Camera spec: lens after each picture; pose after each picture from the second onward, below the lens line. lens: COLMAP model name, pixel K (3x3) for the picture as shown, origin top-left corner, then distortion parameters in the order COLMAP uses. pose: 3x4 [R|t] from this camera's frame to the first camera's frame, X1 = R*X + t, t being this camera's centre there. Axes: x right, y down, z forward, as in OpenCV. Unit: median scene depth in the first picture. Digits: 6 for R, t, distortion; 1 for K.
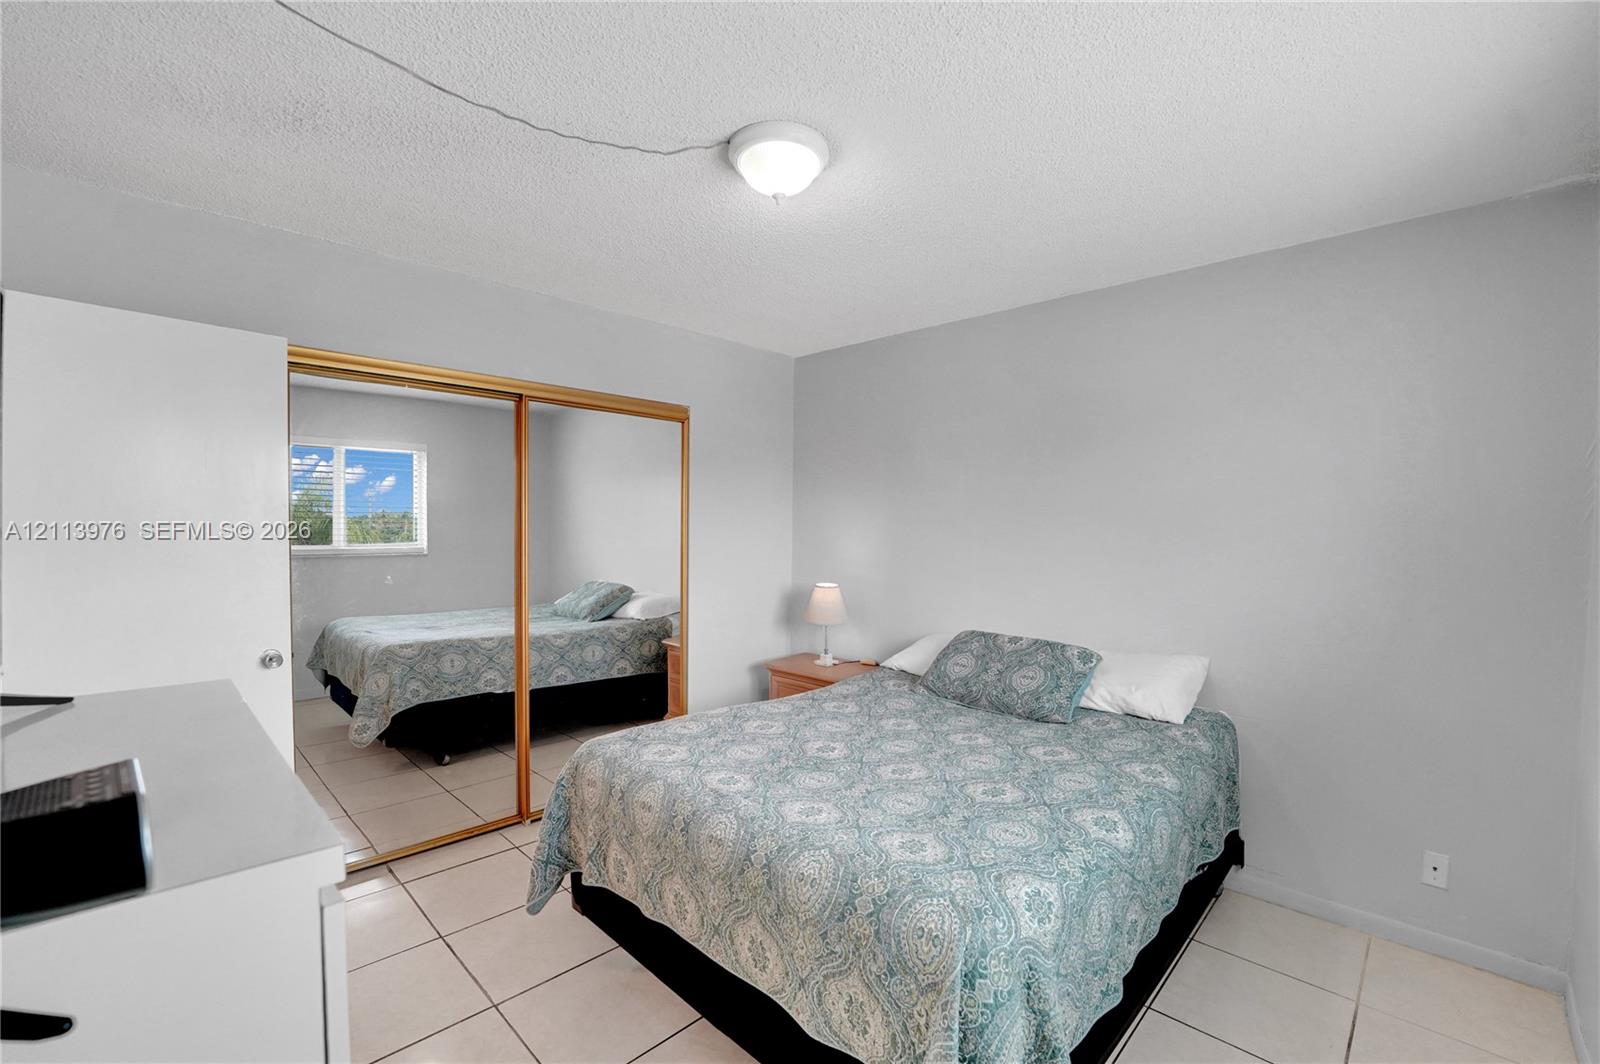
lens RADIAL K [[675.1, 0, 786.3], [0, 675.1, 545.0], [0, 0, 1]] dist [-0.020823, 0.000090]
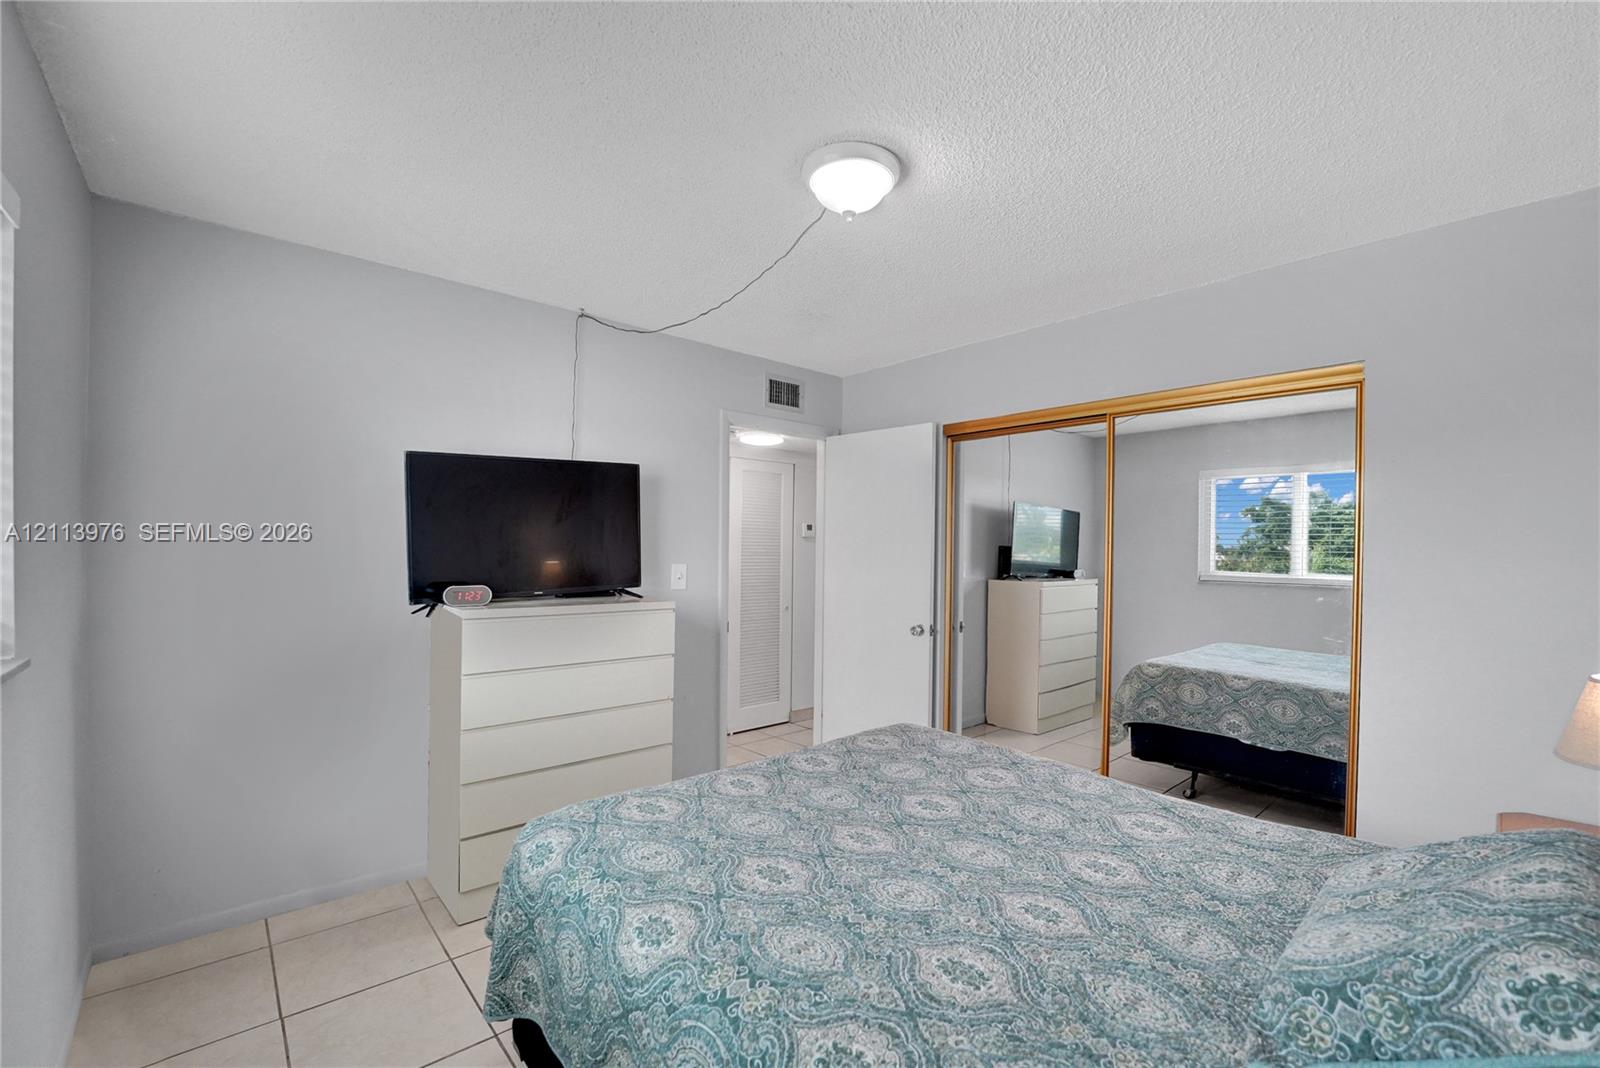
lens RADIAL K [[675.1, 0, 786.3], [0, 675.1, 547.0], [0, 0, 1]] dist [-0.020823, 0.000090]
pose [[-0.073651, -0.015485, -0.997164, 0.504982], [-0.046306, 0.998854, -0.012091, 0.008233], [0.996208, 0.045284, -0.074284, 0.505042]]
